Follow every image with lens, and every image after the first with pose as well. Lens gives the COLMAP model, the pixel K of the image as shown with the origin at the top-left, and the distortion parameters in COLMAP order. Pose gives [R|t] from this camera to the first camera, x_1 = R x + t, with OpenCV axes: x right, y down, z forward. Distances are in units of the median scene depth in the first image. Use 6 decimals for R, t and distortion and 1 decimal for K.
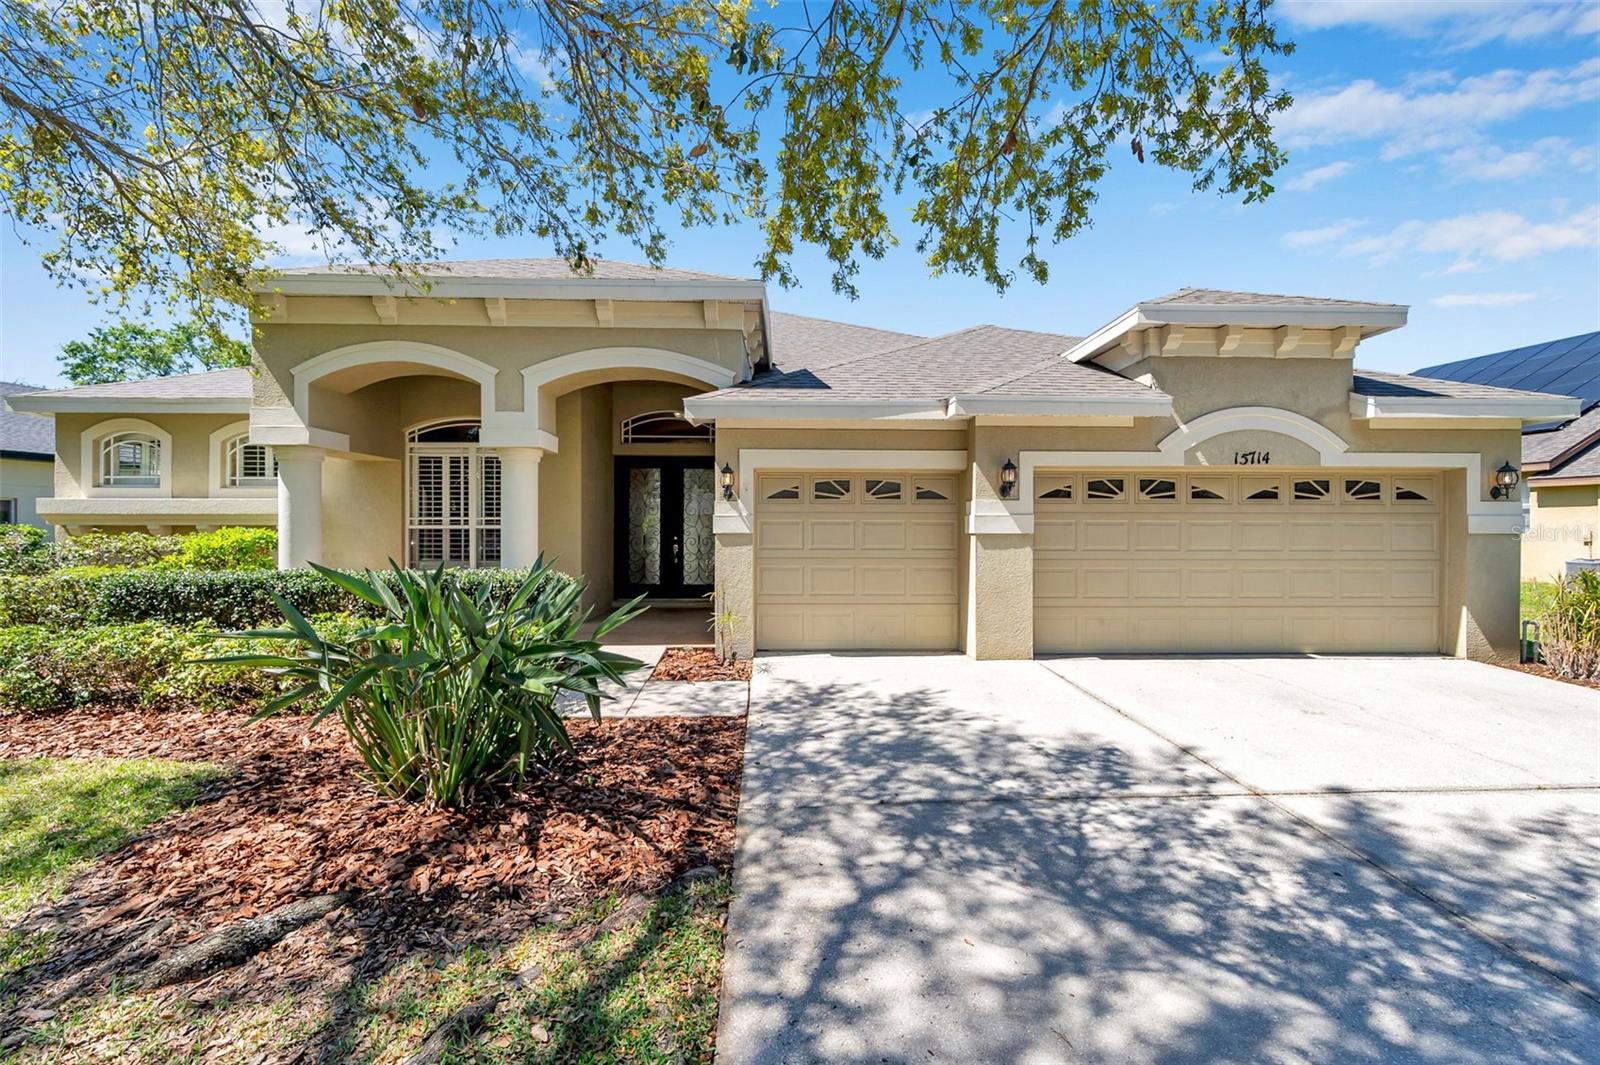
lens RADIAL K [[631.1, 0, 801.7], [0, 631.1, 528.7], [0, 0, 1]] dist [0.003555, 0.000355]
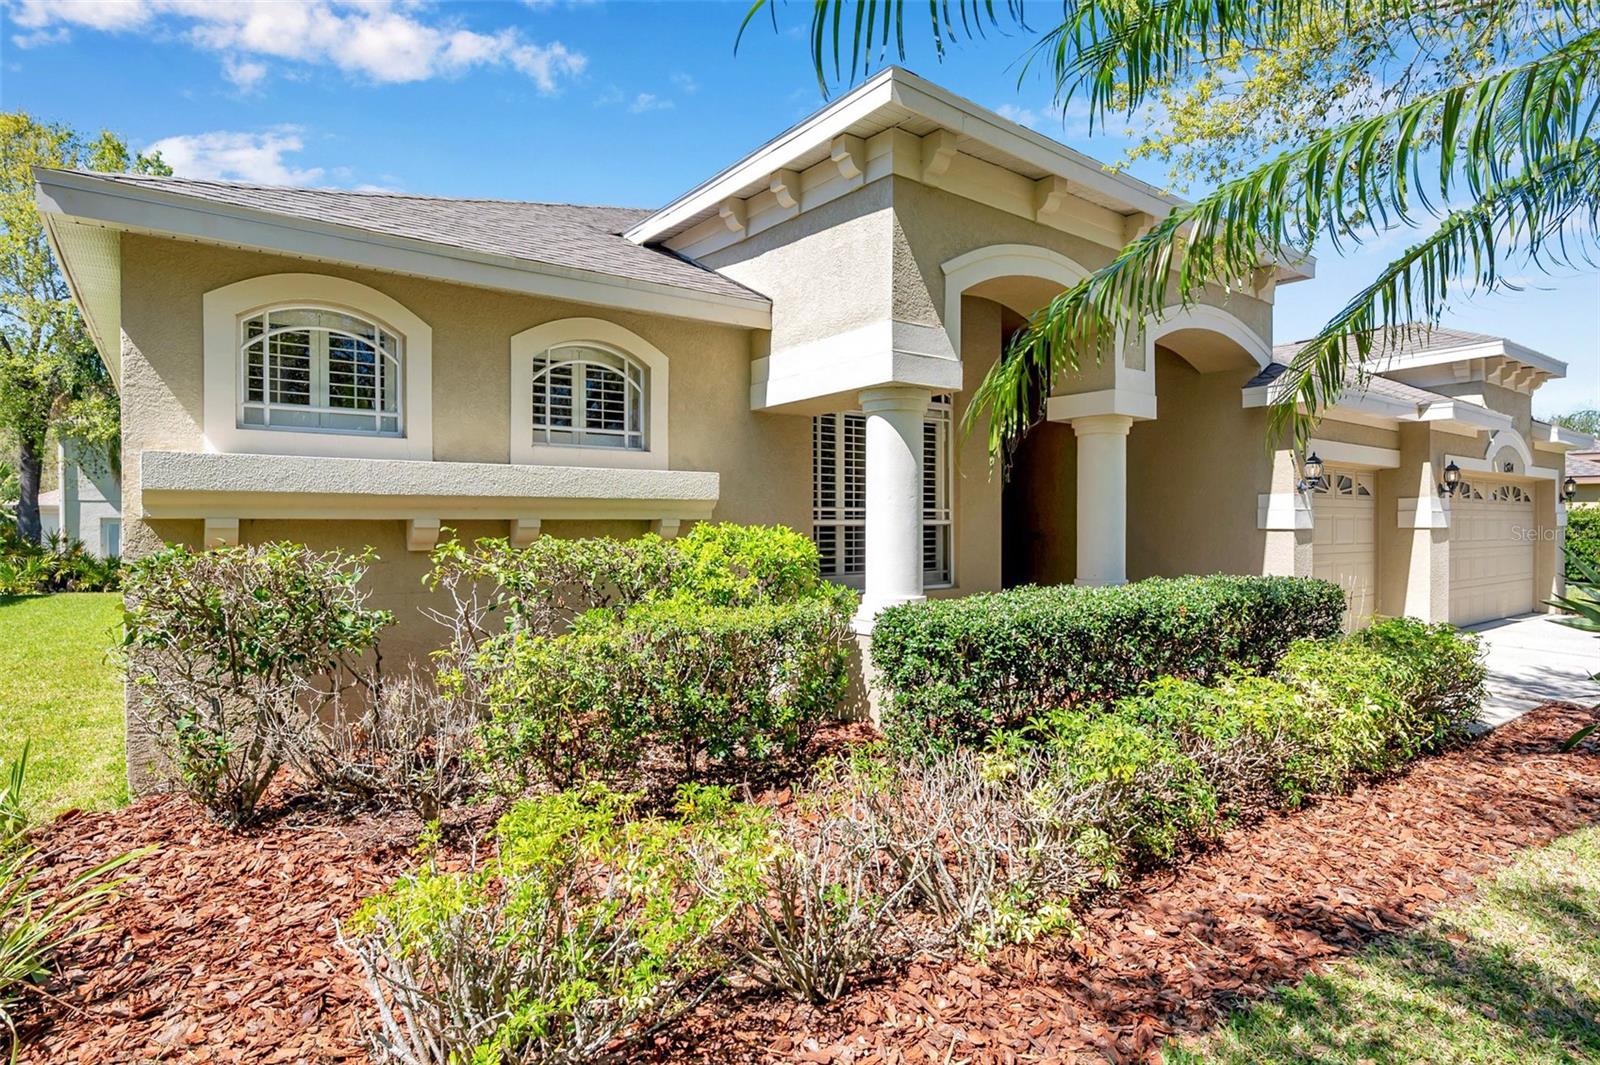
lens RADIAL K [[842.8, 0, 798.7], [0, 842.8, 530.9], [0, 0, 1]] dist [0.003152, 0.000671]
pose [[0.822485, -0.005445, 0.568761, -1.145891], [0.002687, 0.999980, 0.005687, 0.000395], [-0.568780, -0.003150, 0.822483, 0.334646]]
